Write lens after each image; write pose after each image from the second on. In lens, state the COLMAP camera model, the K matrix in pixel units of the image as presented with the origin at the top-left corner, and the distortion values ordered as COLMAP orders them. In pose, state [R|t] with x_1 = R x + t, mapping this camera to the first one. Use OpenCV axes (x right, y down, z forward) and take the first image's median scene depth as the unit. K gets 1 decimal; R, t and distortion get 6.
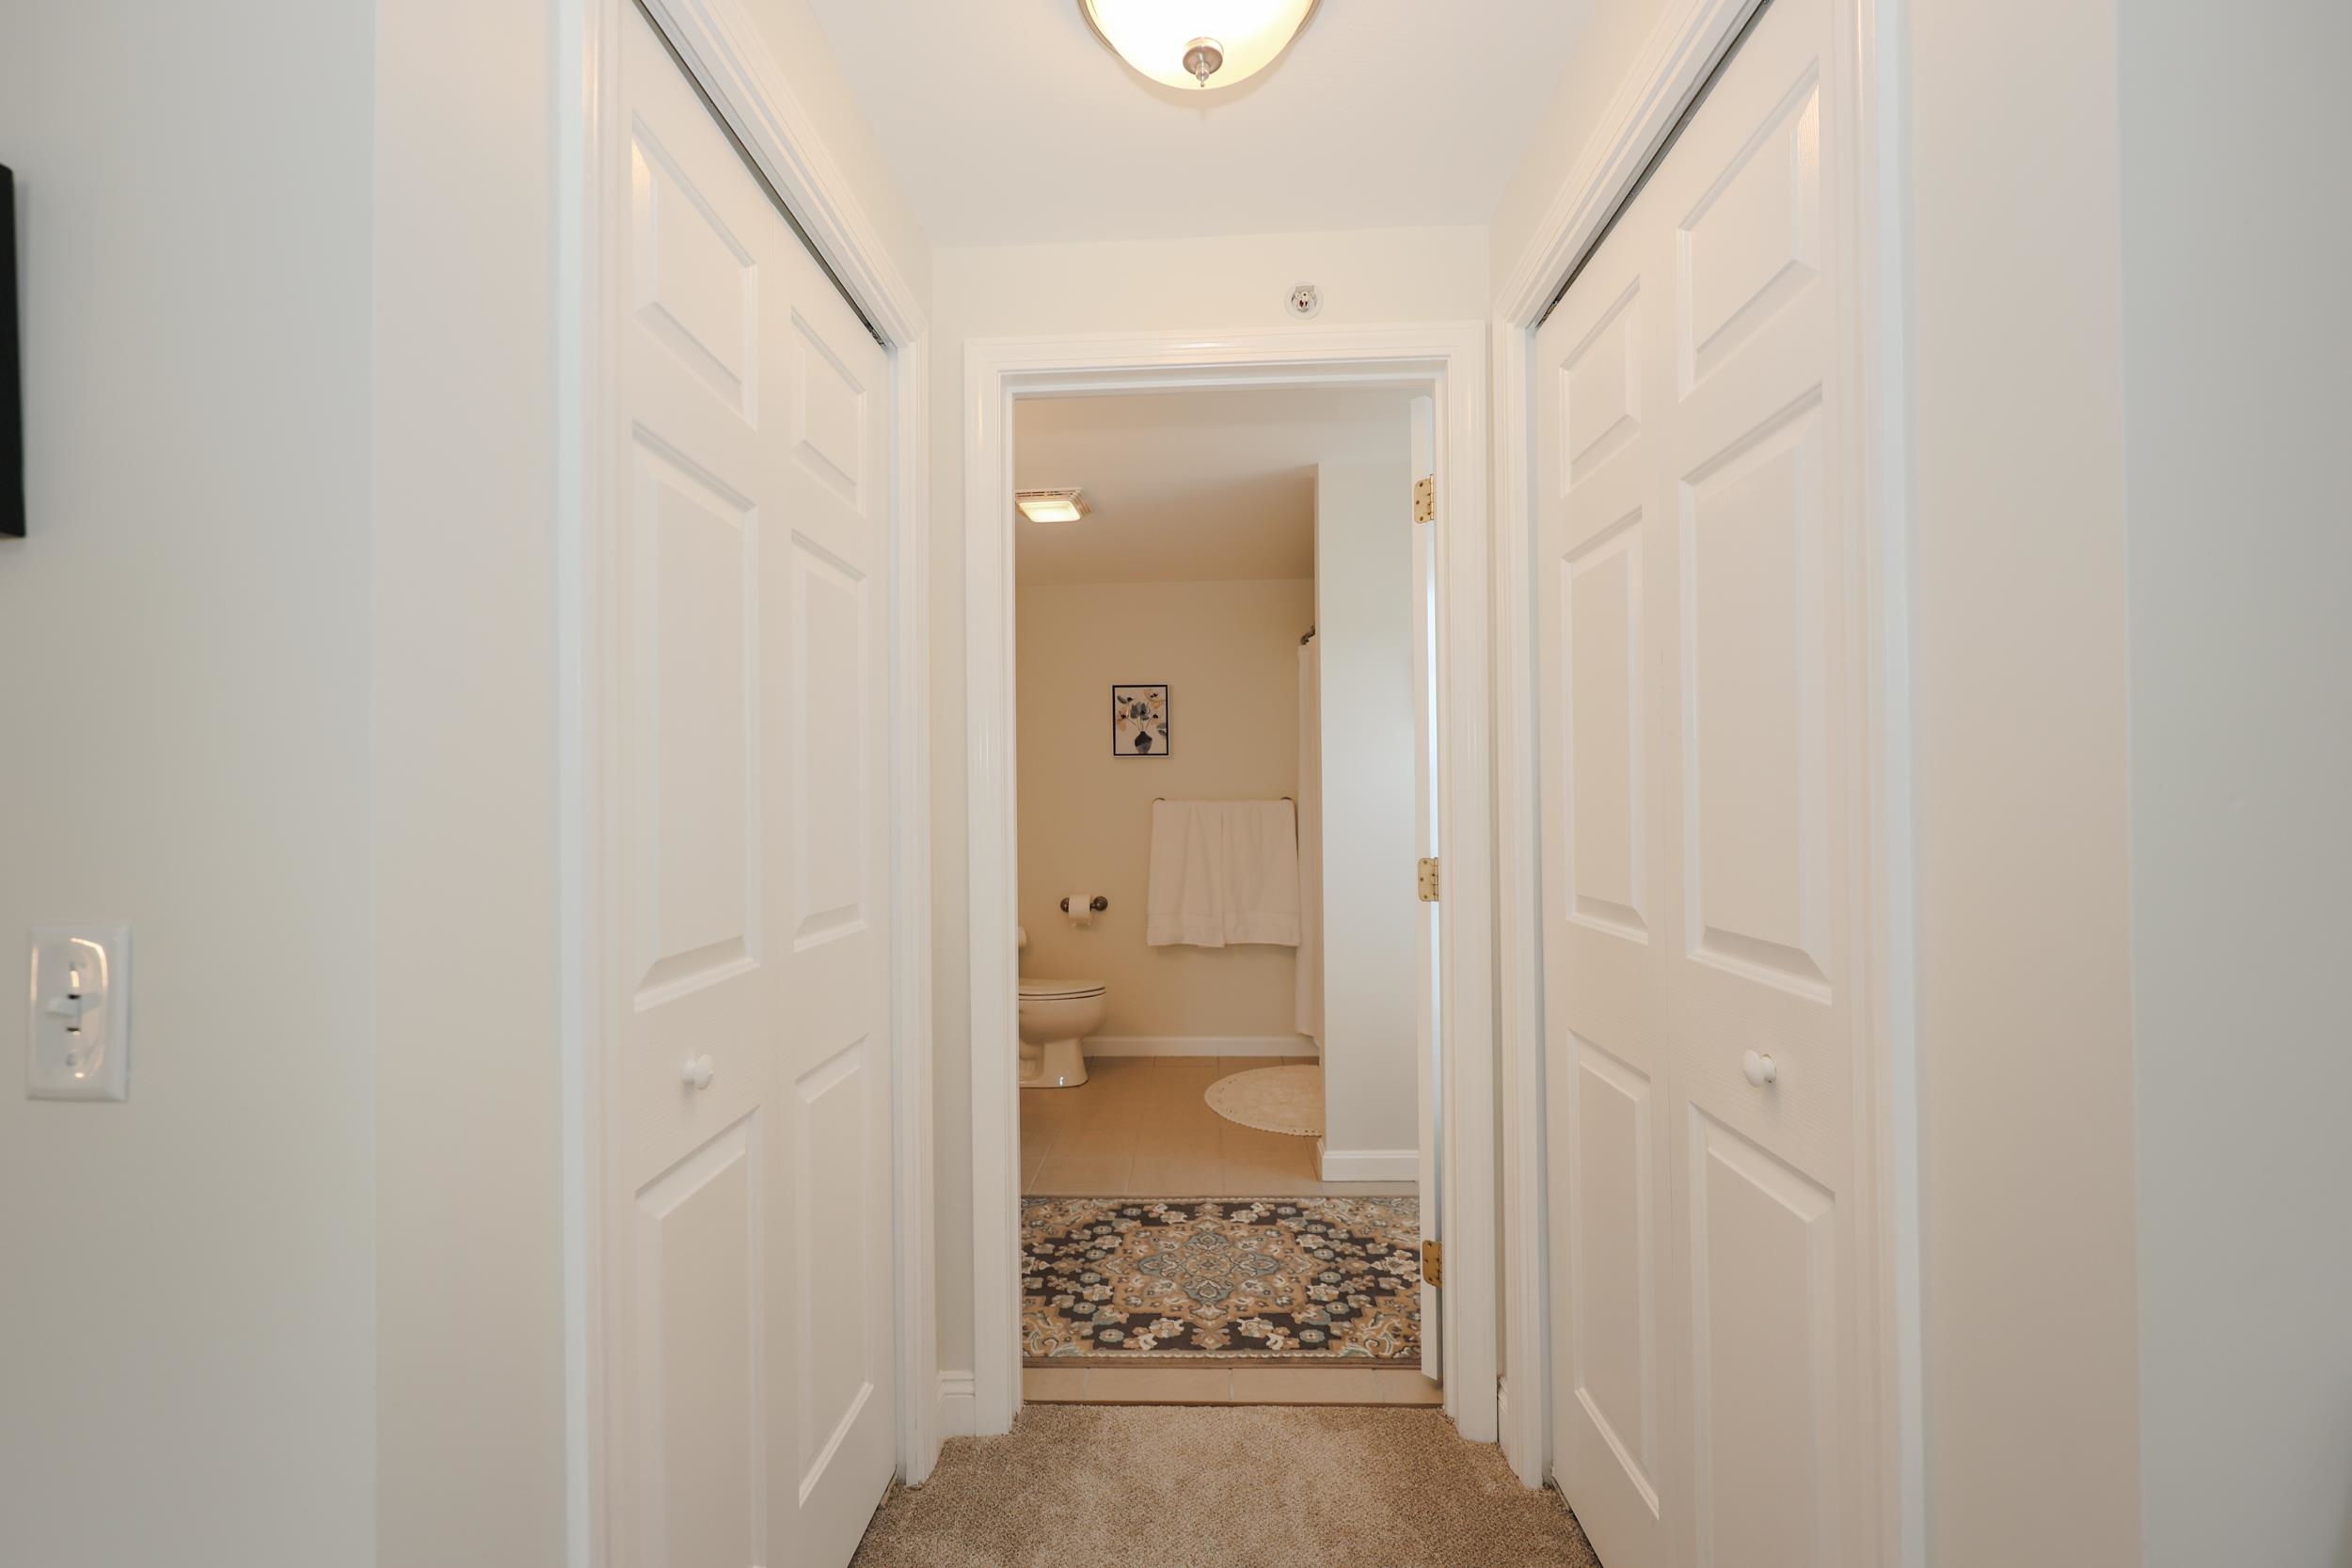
lens RADIAL K [[975.7, 0, 1170.5], [0, 975.7, 786.1], [0, 0, 1]] dist [0.001668, 0.000319]
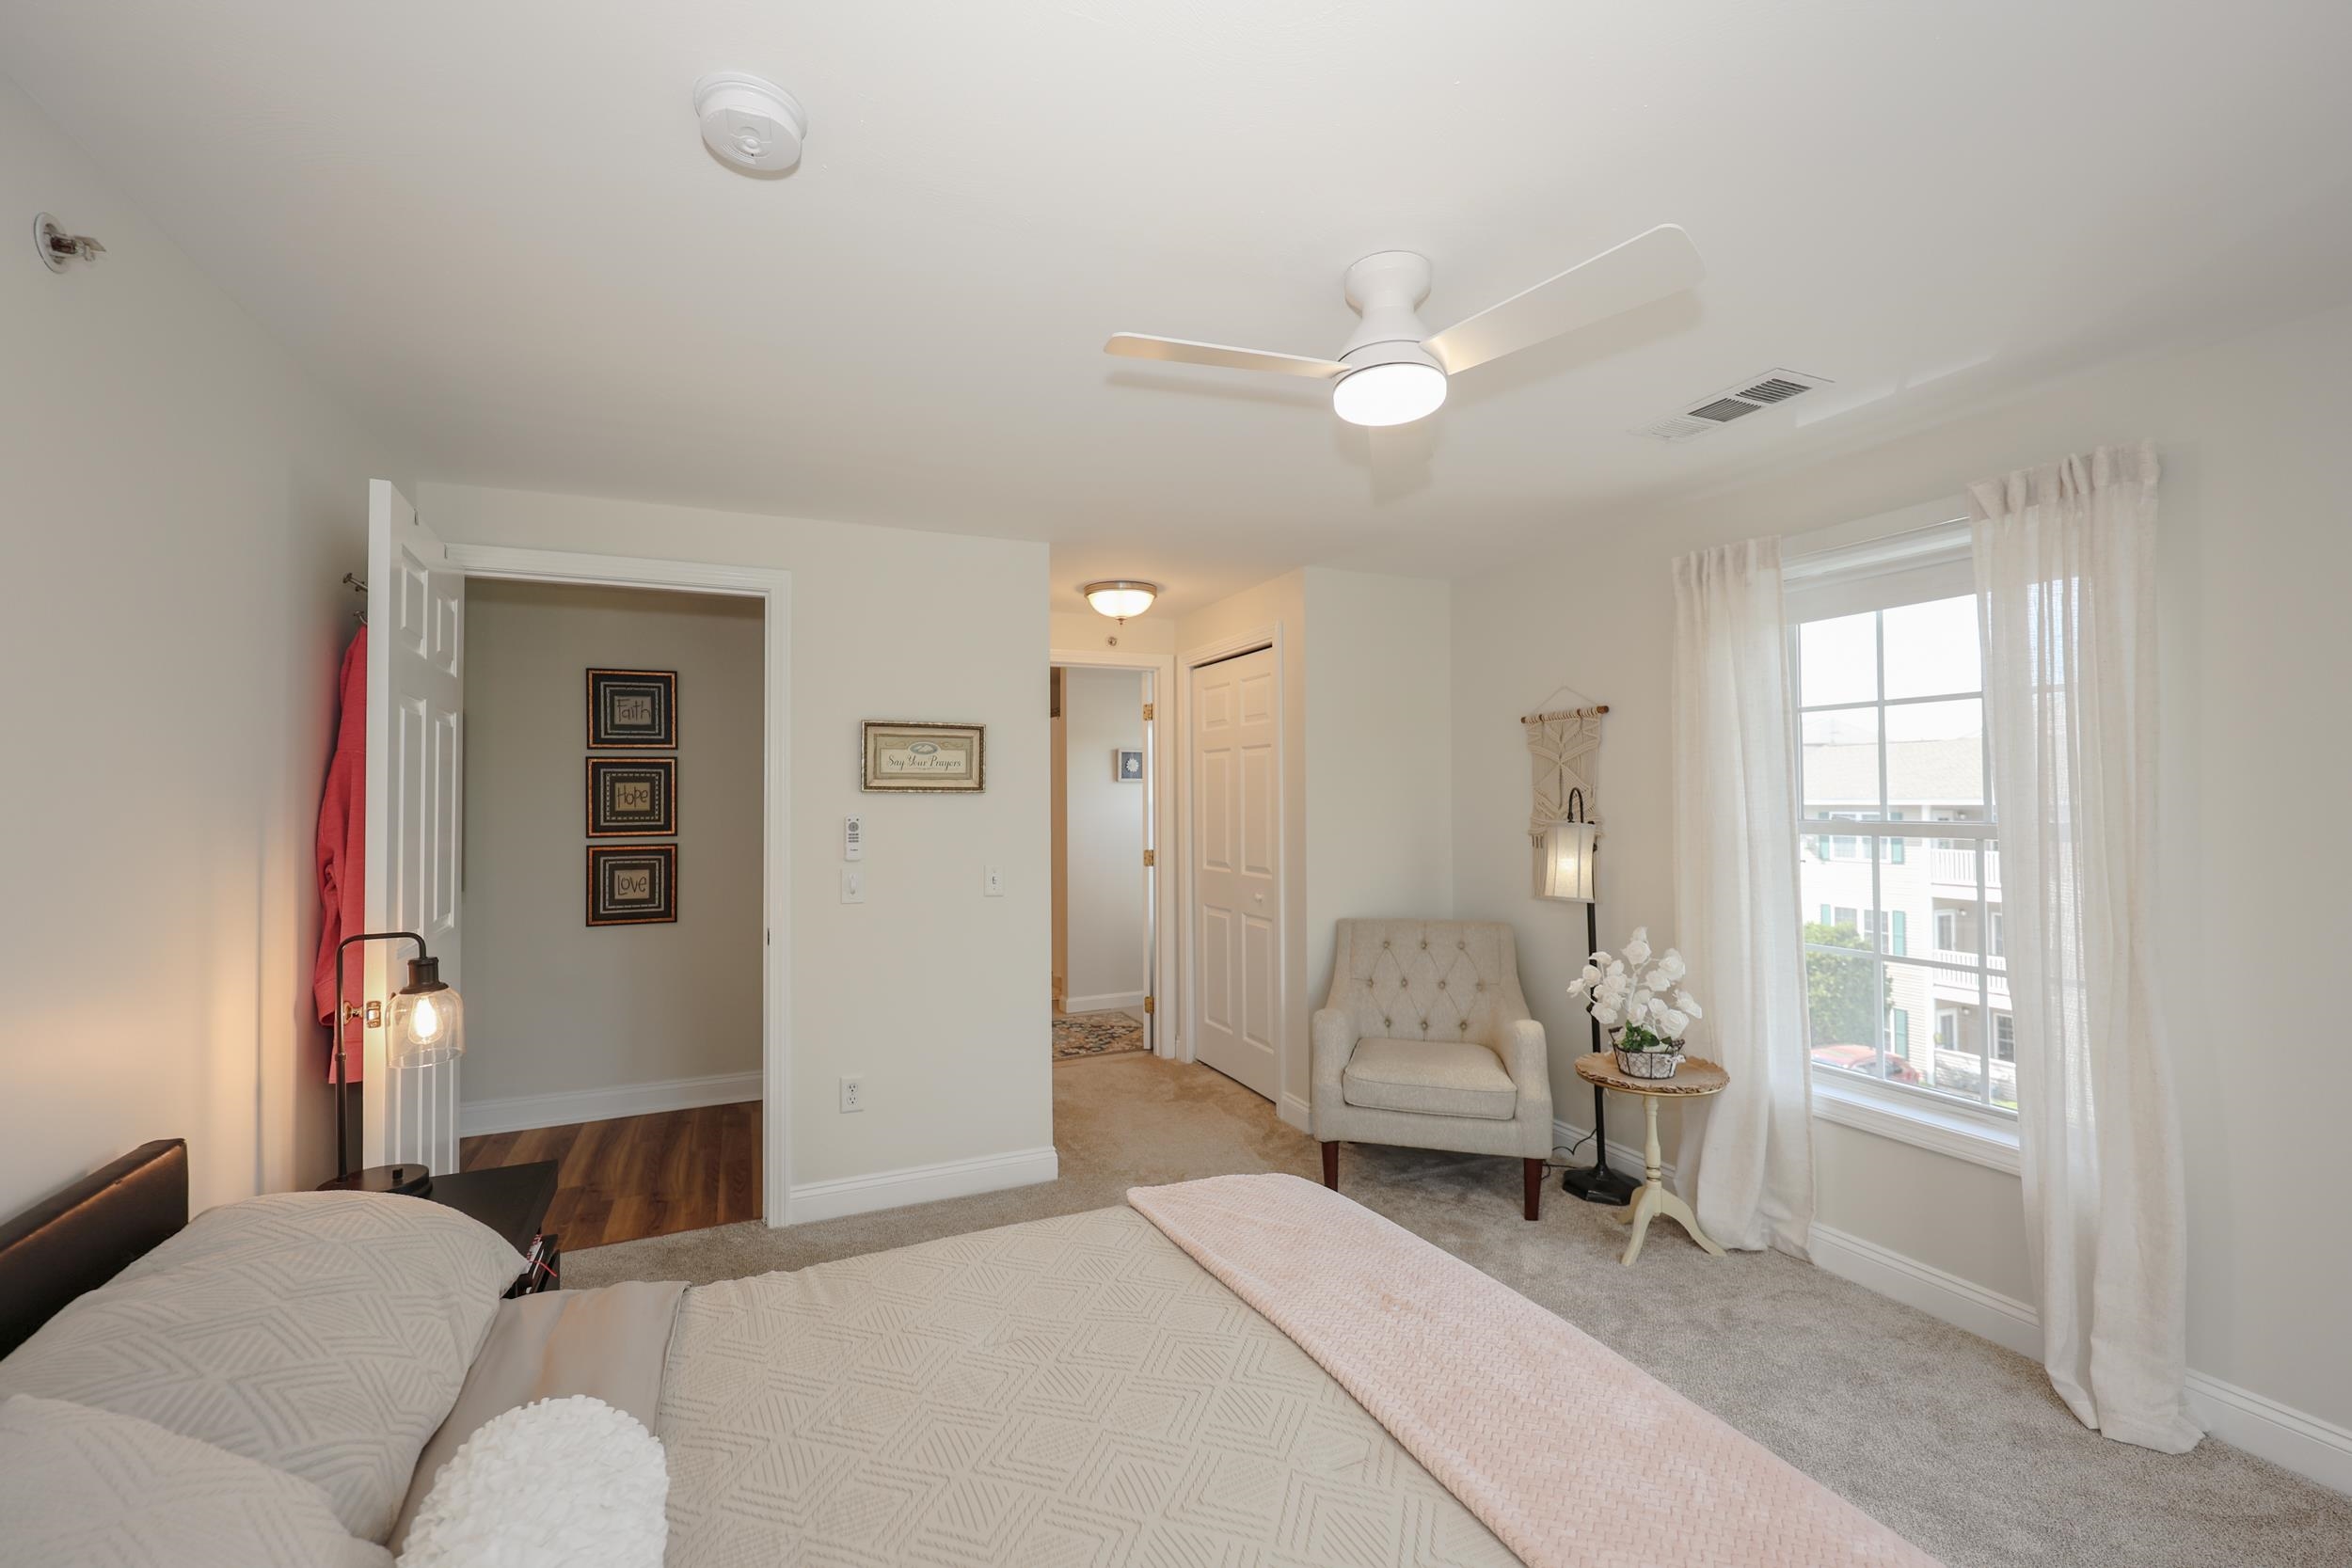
lens RADIAL K [[975.7, 0, 1170.5], [0, 975.7, 786.1], [0, 0, 1]] dist [0.001668, 0.000319]
pose [[0.897114, 0.008907, 0.441709, -0.370003], [-0.009659, 0.999953, -0.000547, -0.042488], [-0.441694, -0.003776, 0.897158, -0.604798]]
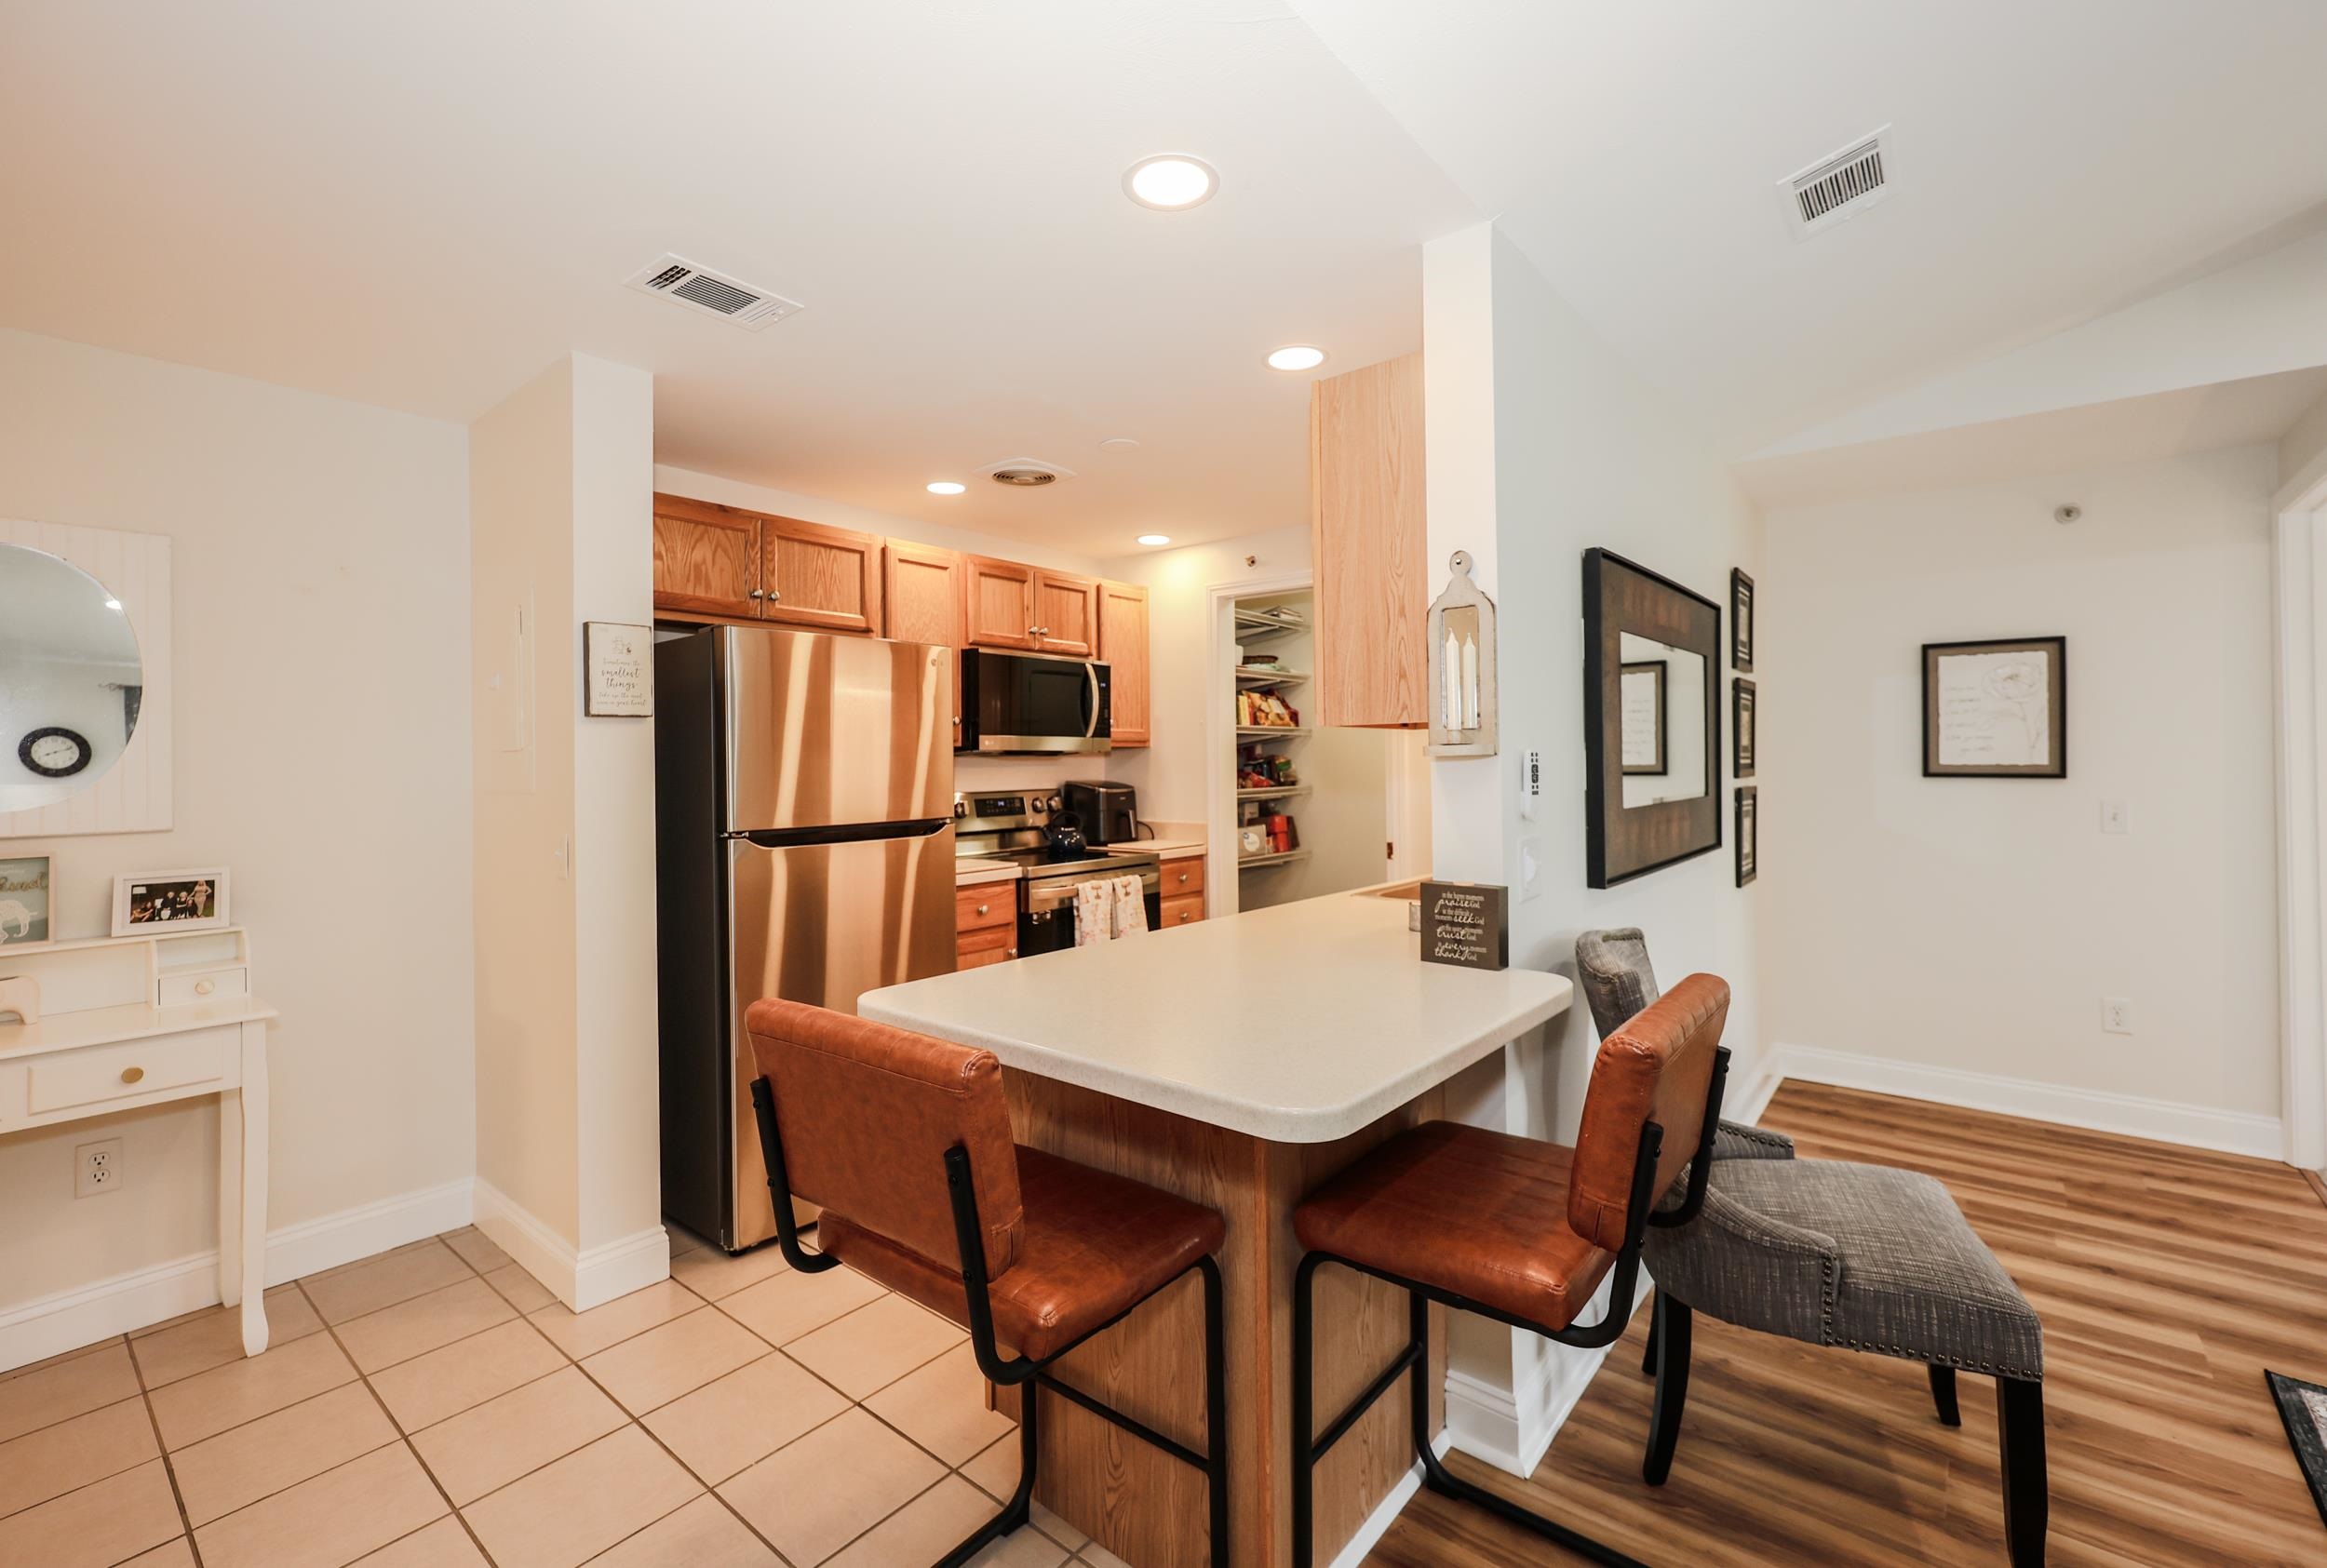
lens RADIAL K [[1007.1, 0, 1154.2], [0, 1007.1, 747.9], [0, 0, 1]] dist [-0.015214, 0.013014]
pose [[0.615039, 0.009752, 0.788437, -1.348878], [-0.006089, 0.999952, -0.007618, -0.003289], [-0.788473, -0.000116, 0.615069, 0.359060]]
